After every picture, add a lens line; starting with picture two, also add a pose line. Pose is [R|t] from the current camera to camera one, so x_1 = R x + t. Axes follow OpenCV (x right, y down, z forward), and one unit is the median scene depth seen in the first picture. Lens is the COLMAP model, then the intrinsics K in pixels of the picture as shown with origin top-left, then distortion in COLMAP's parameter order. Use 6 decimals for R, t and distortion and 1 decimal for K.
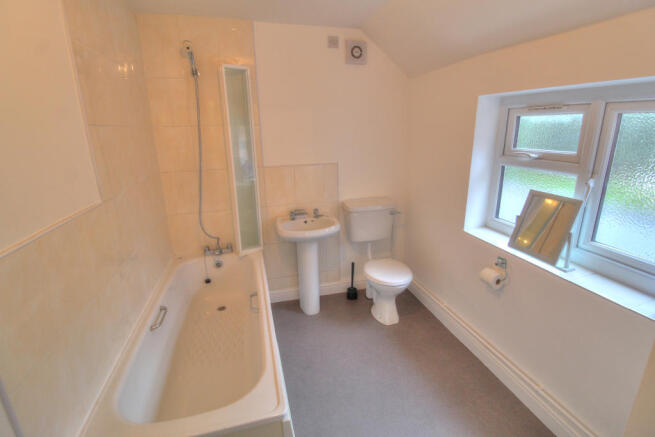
lens RADIAL K [[314.7, 0, 331.7], [0, 314.7, 215.4], [0, 0, 1]] dist [0.000385, 0.000043]
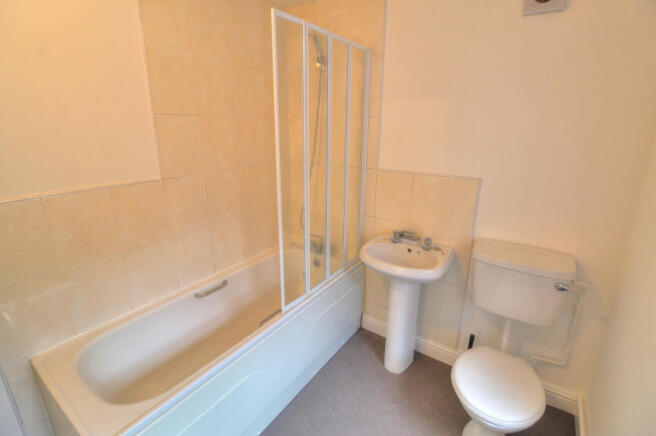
lens RADIAL K [[317.8, 0, 327.0], [0, 317.8, 207.7], [0, 0, 1]] dist [-0.001154, -0.000301]
pose [[0.637351, 0.227460, -0.736237, 0.317535], [-0.225963, 0.968607, 0.103638, -0.109267], [0.736699, 0.100308, 0.668740, 0.353928]]
